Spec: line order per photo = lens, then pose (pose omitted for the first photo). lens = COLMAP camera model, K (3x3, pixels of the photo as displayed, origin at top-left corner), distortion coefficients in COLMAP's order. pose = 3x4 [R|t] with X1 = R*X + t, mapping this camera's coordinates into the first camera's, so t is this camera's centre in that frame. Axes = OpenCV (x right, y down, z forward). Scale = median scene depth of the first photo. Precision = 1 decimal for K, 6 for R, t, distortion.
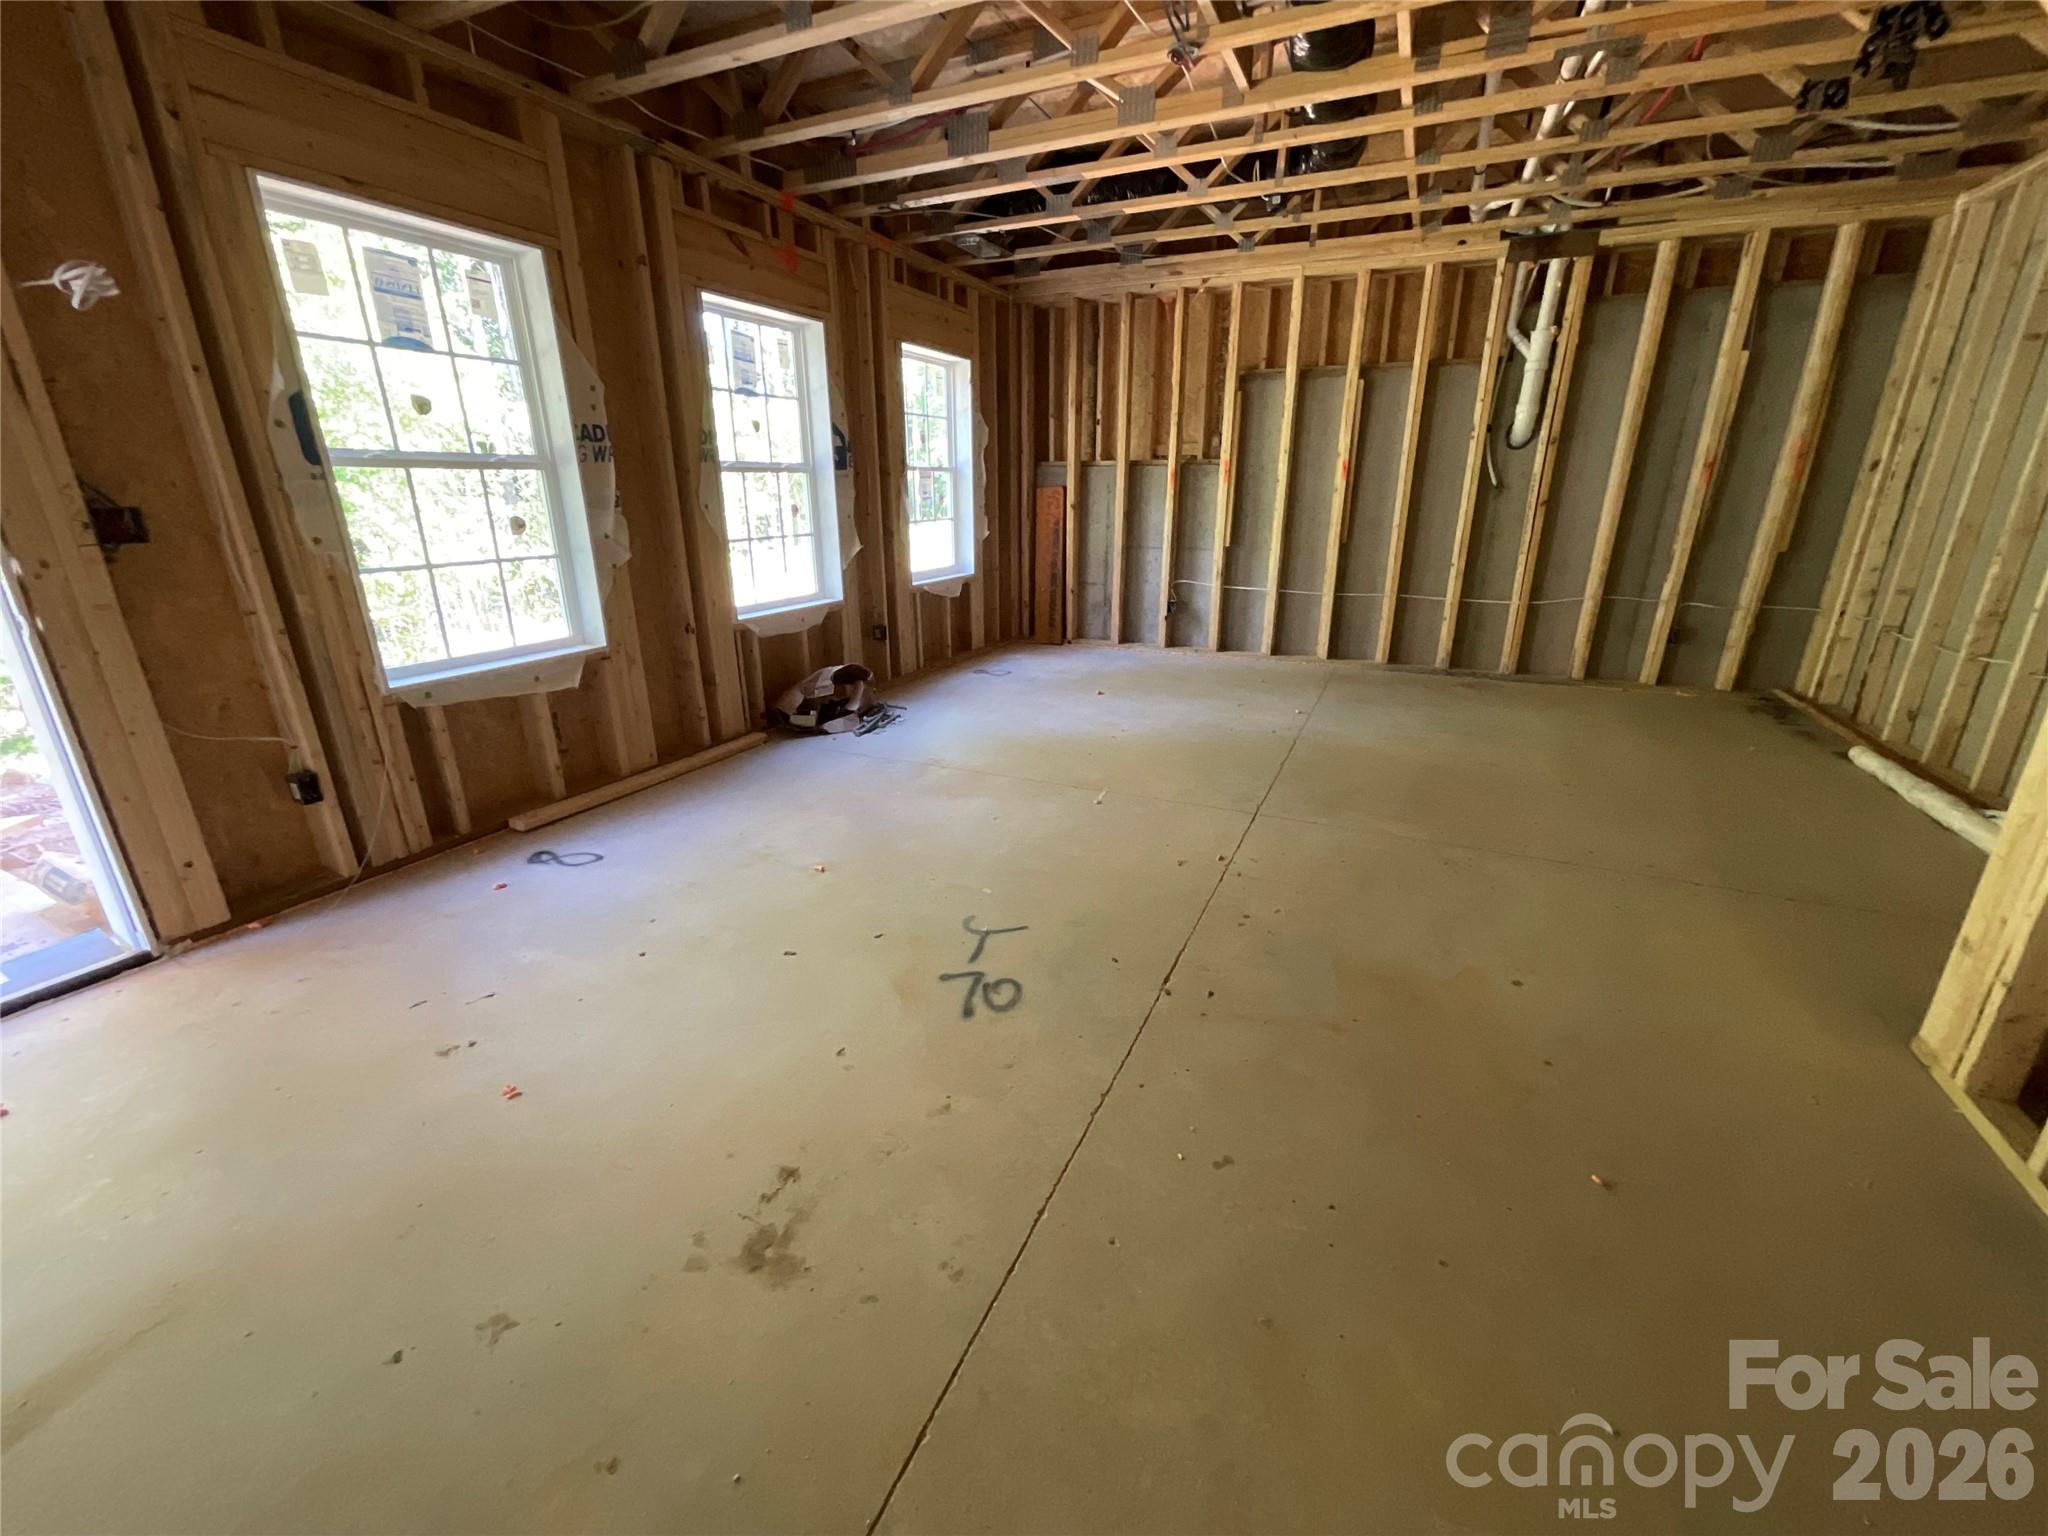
lens RADIAL K [[829.4, 0, 1023.0], [0, 829.4, 770.1], [0, 0, 1]] dist [-0.000567, 0.000449]
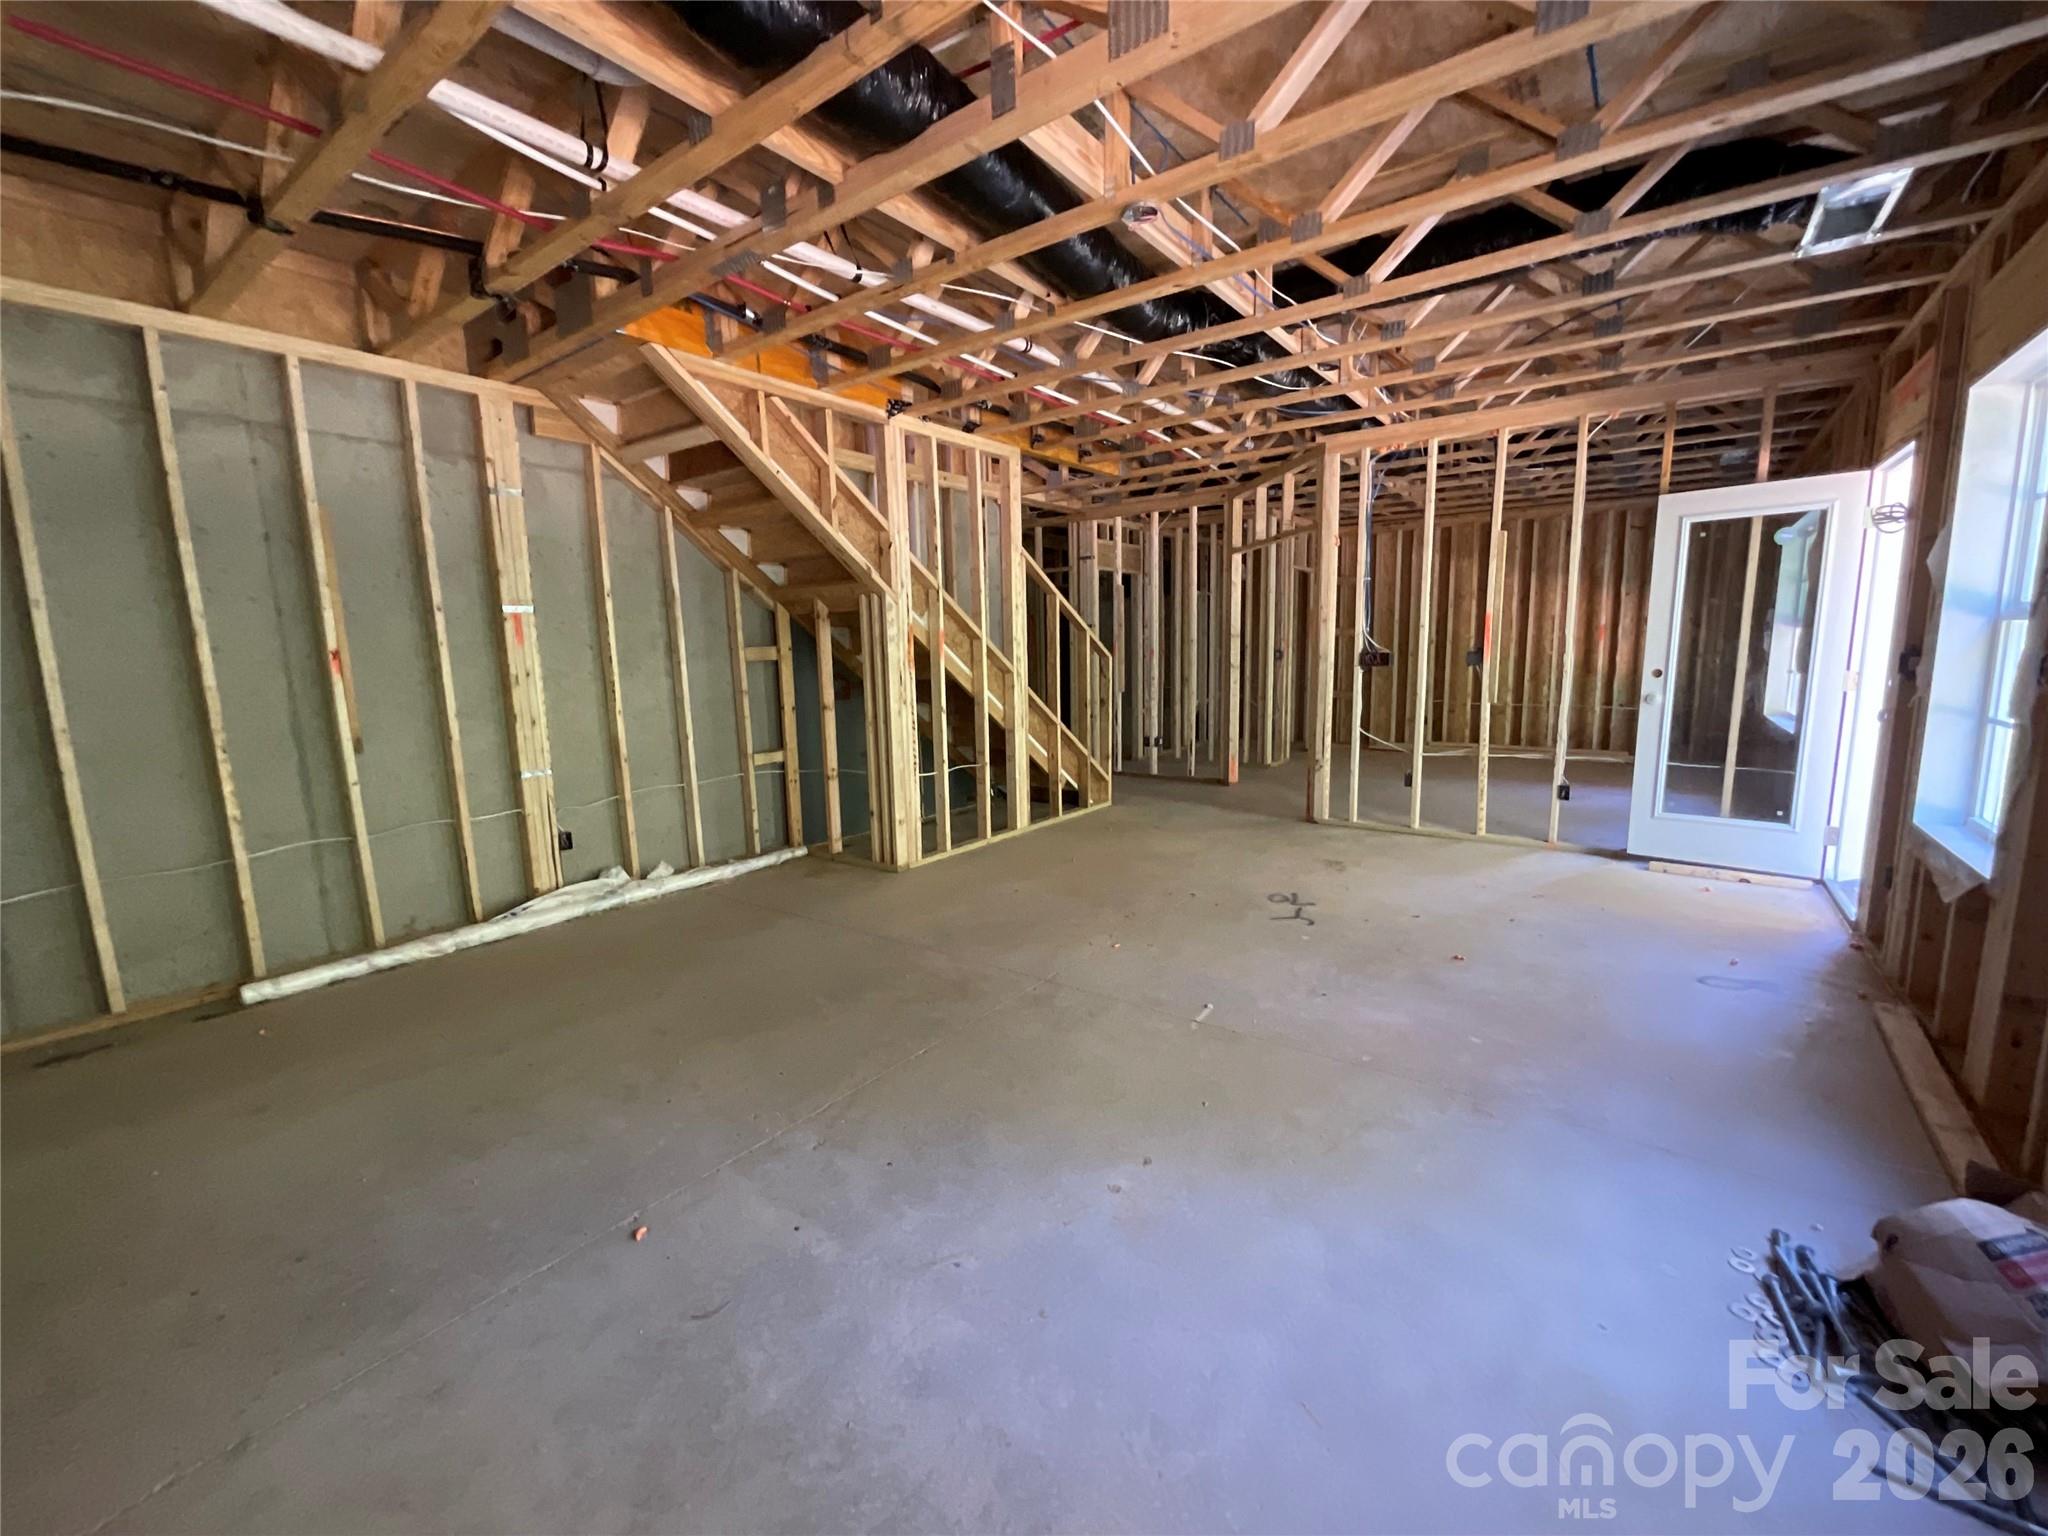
lens RADIAL K [[829.4, 0, 1023.0], [0, 829.4, 770.1], [0, 0, 1]] dist [-0.000567, 0.000449]
pose [[-0.979619, -0.006503, 0.200757, 0.171894], [0.087943, 0.884703, 0.457784, -0.932606], [-0.180588, 0.466110, -0.866100, 2.616157]]
